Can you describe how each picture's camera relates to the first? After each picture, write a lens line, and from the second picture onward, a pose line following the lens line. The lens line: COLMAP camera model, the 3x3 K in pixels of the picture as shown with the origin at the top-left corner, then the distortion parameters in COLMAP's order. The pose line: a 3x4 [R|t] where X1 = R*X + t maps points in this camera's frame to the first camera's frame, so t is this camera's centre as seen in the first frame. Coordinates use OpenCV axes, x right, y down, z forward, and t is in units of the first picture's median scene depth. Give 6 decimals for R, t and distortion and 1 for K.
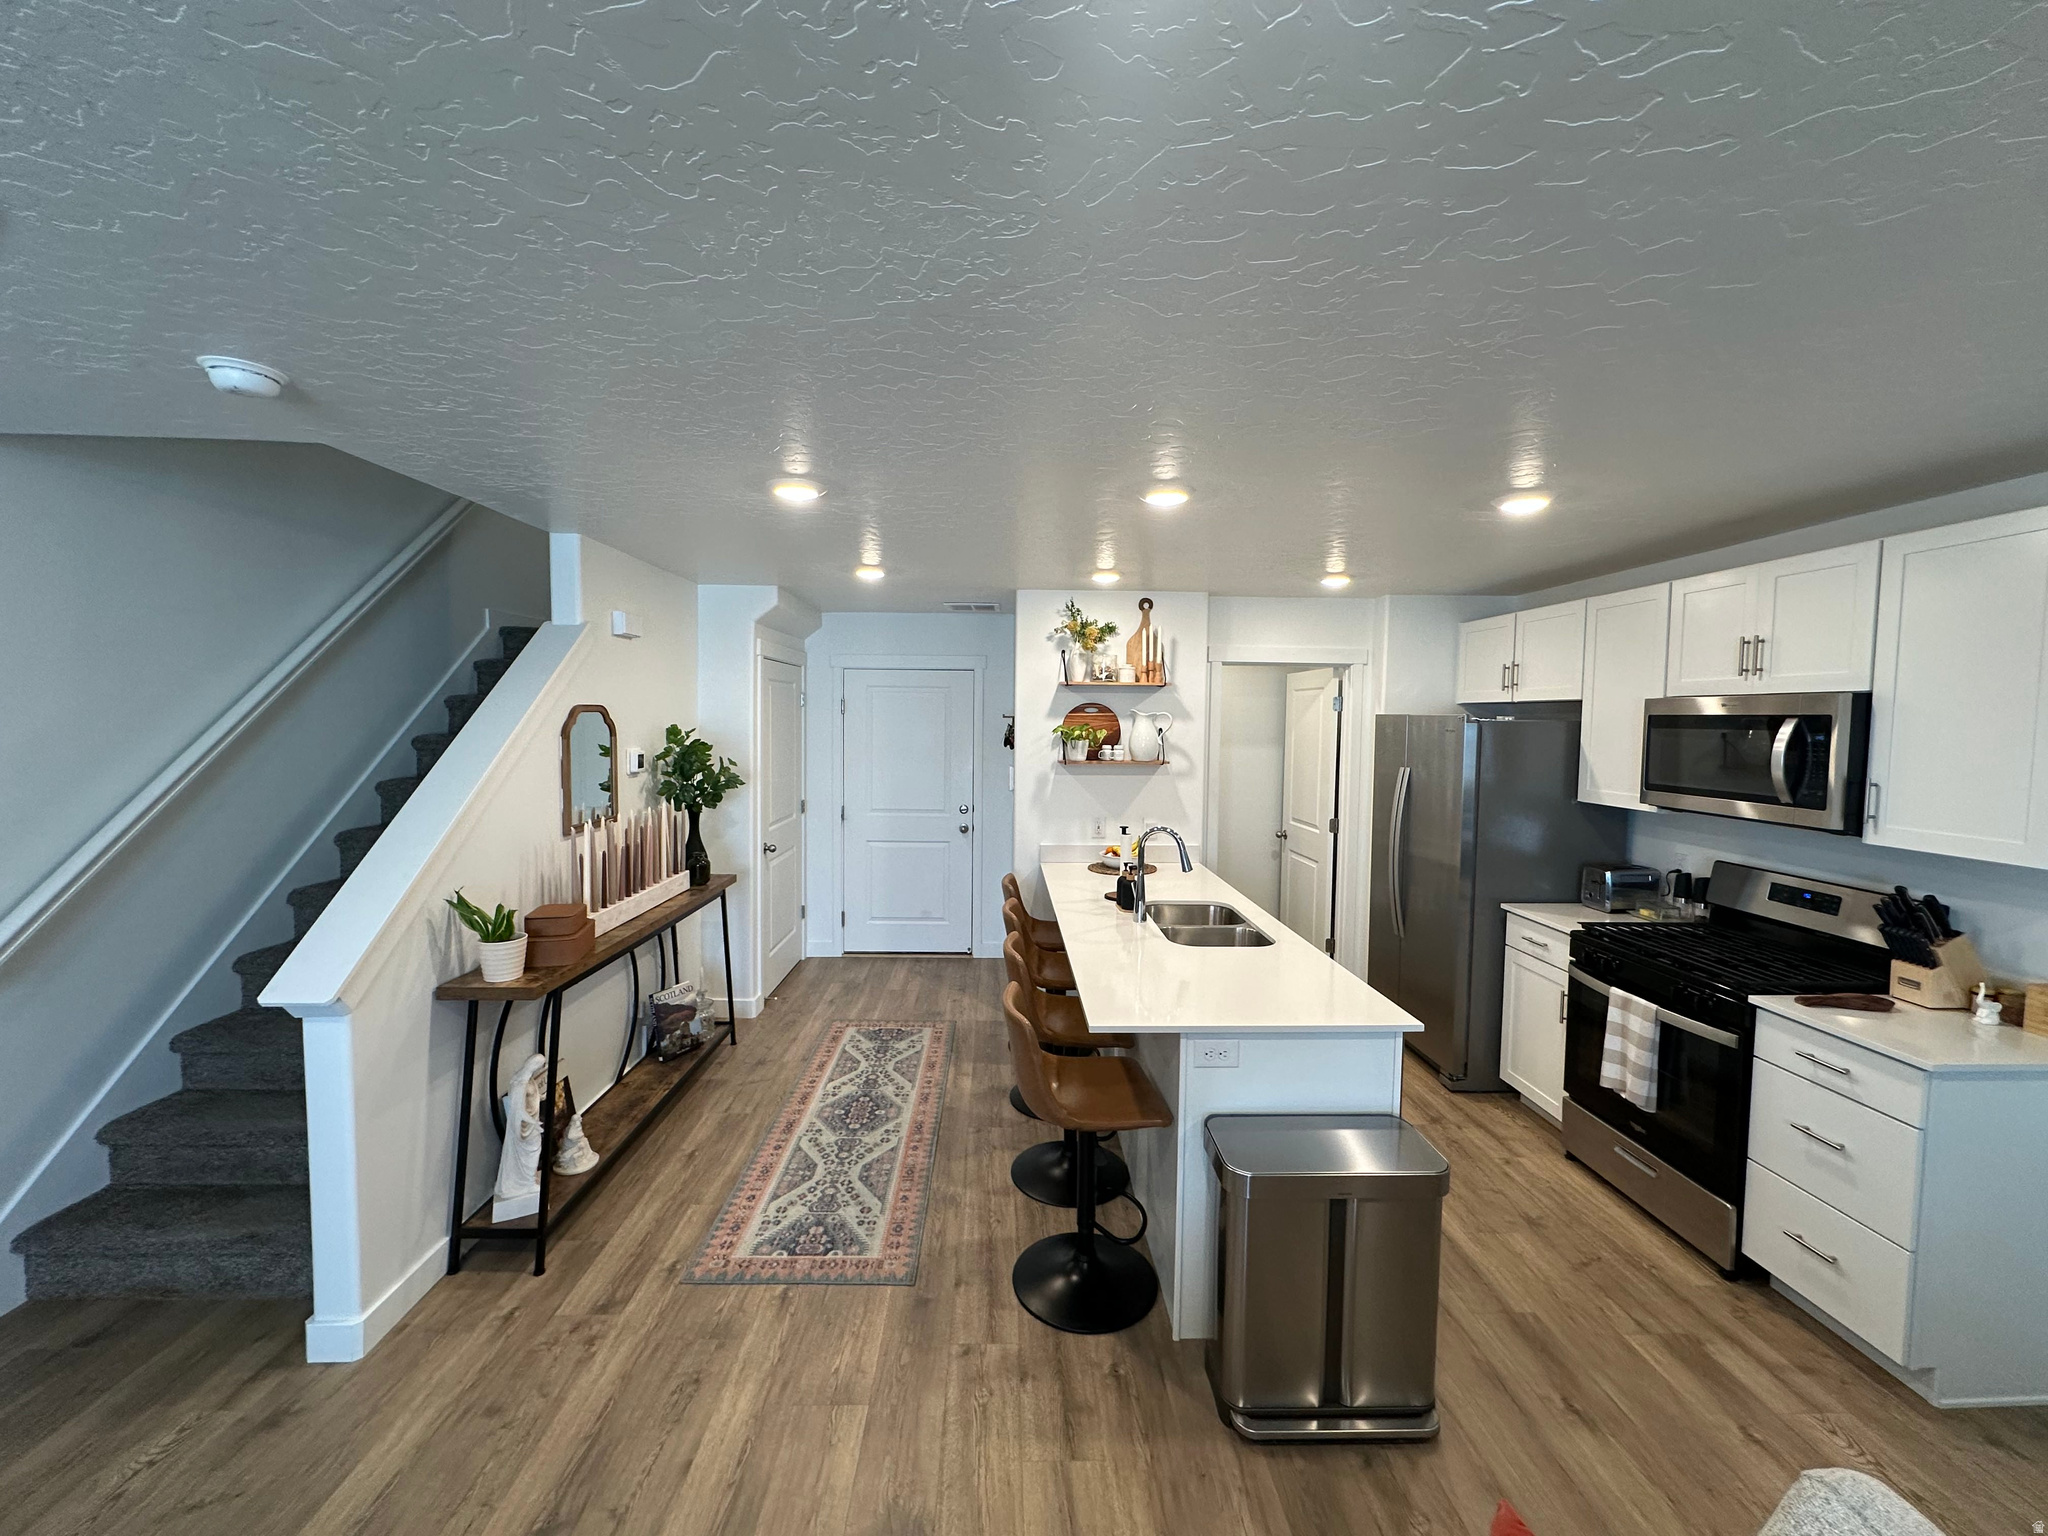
lens RADIAL K [[814.2, 0, 1026.0], [0, 814.2, 764.8], [0, 0, 1]] dist [-0.003394, 0.000341]
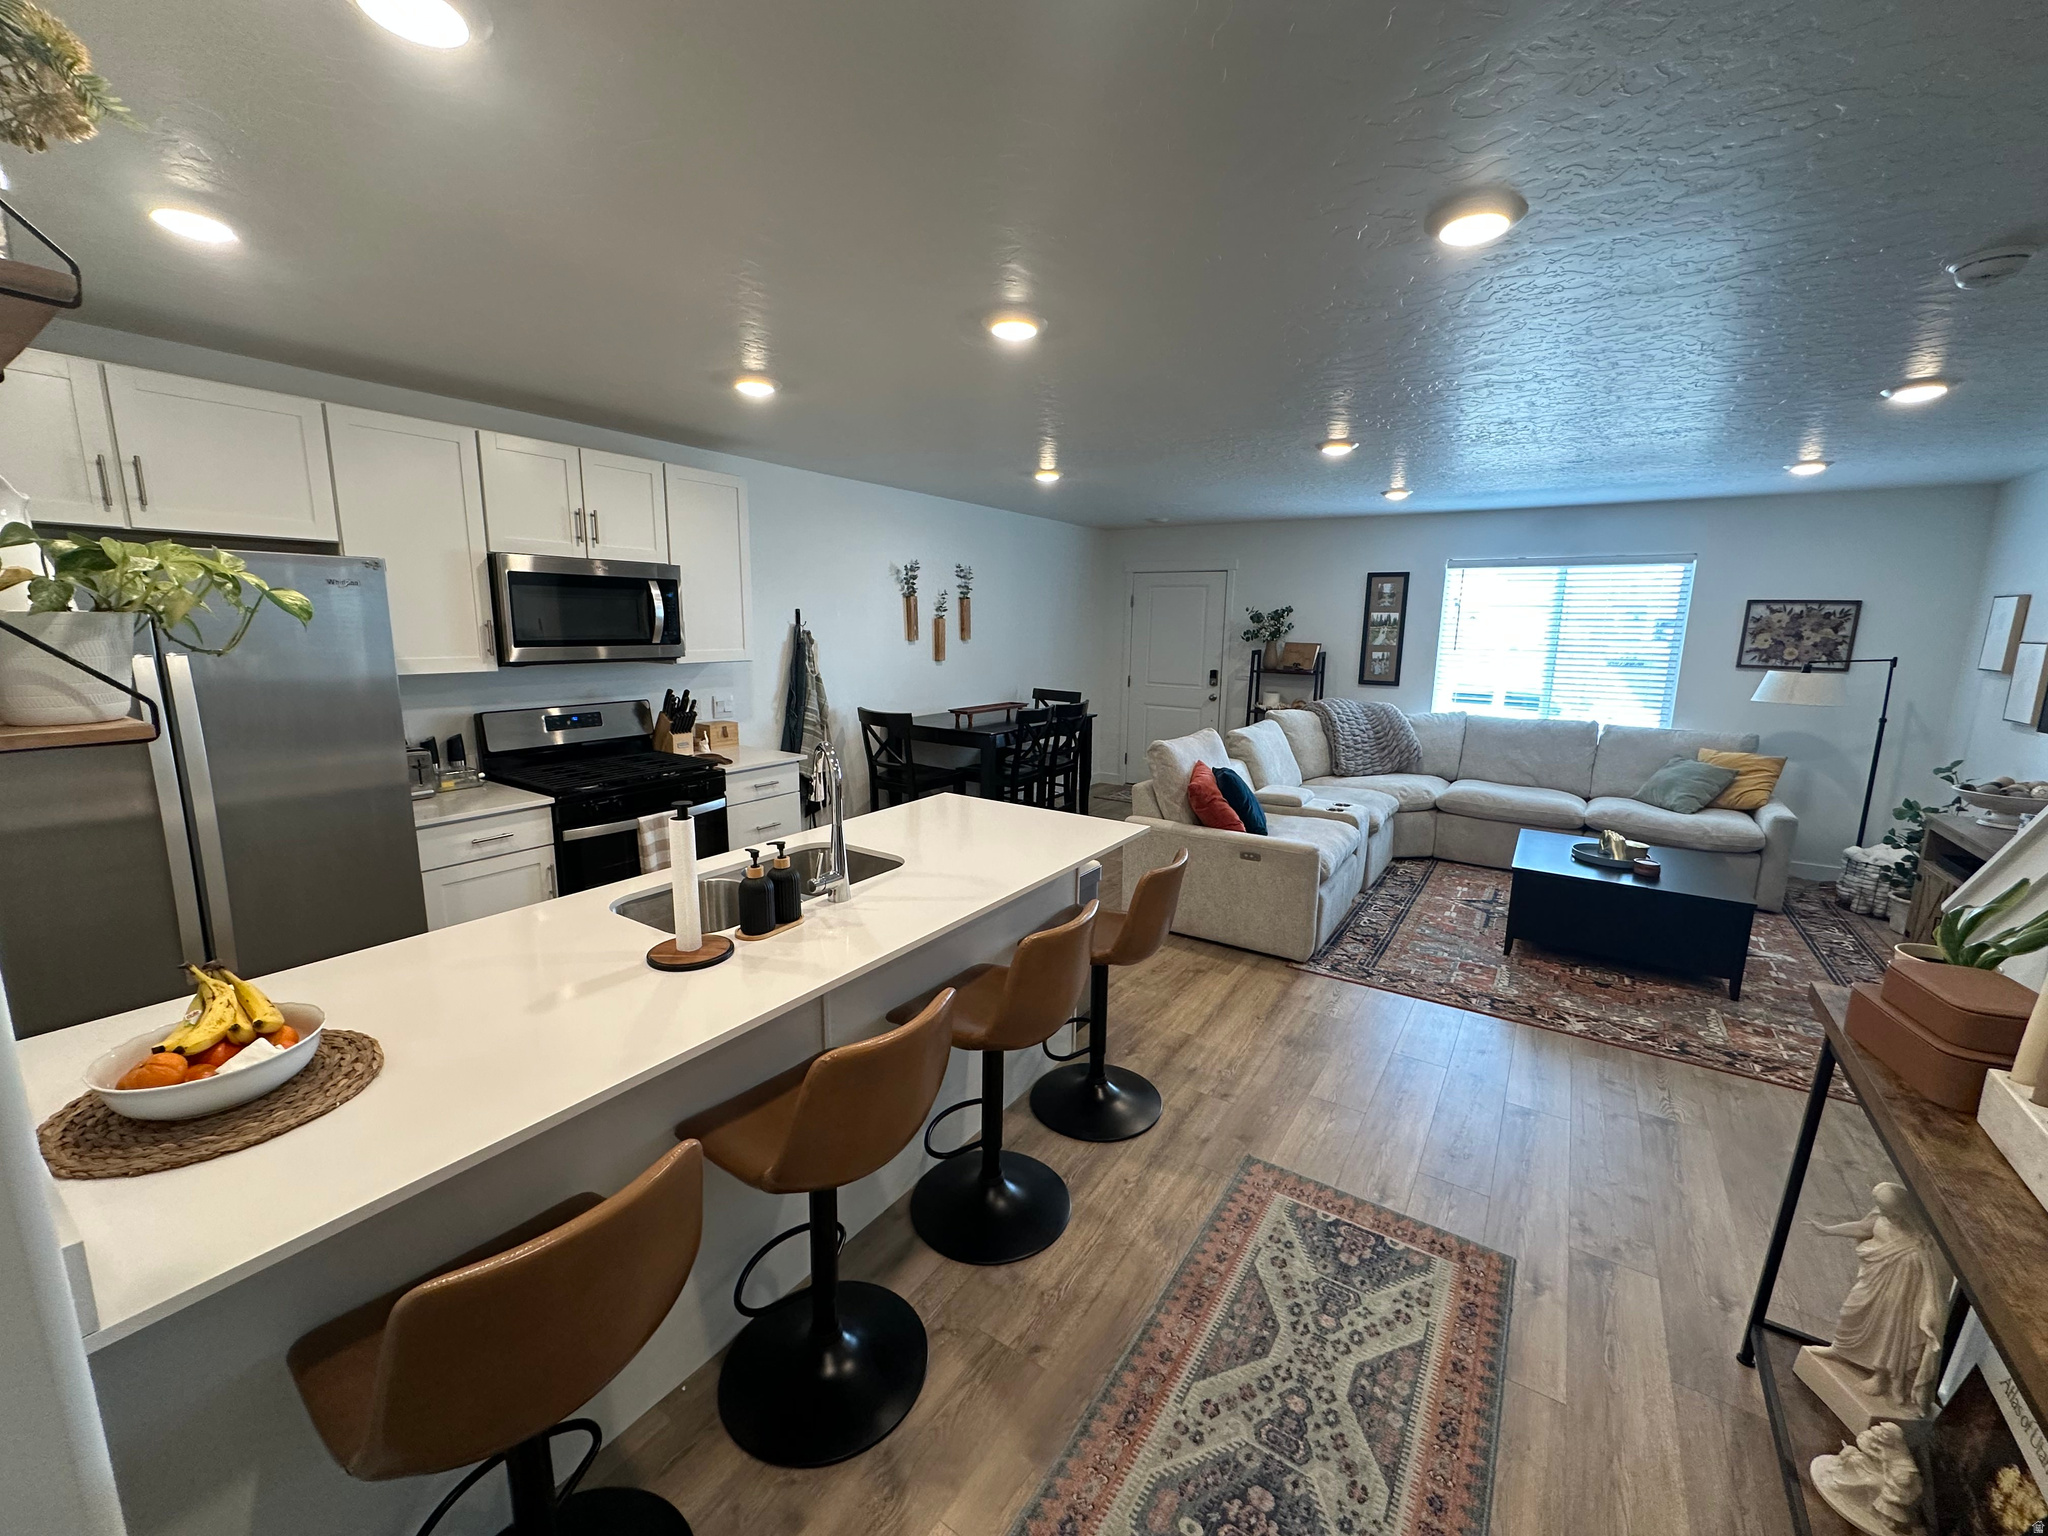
lens RADIAL K [[814.2, 0, 1026.0], [0, 814.2, 764.8], [0, 0, 1]] dist [-0.003394, 0.000341]
pose [[-0.814906, -0.123686, 0.566242, -0.338275], [0.012361, 0.973034, 0.230332, -0.052215], [-0.579461, 0.194698, -0.791402, 1.482994]]
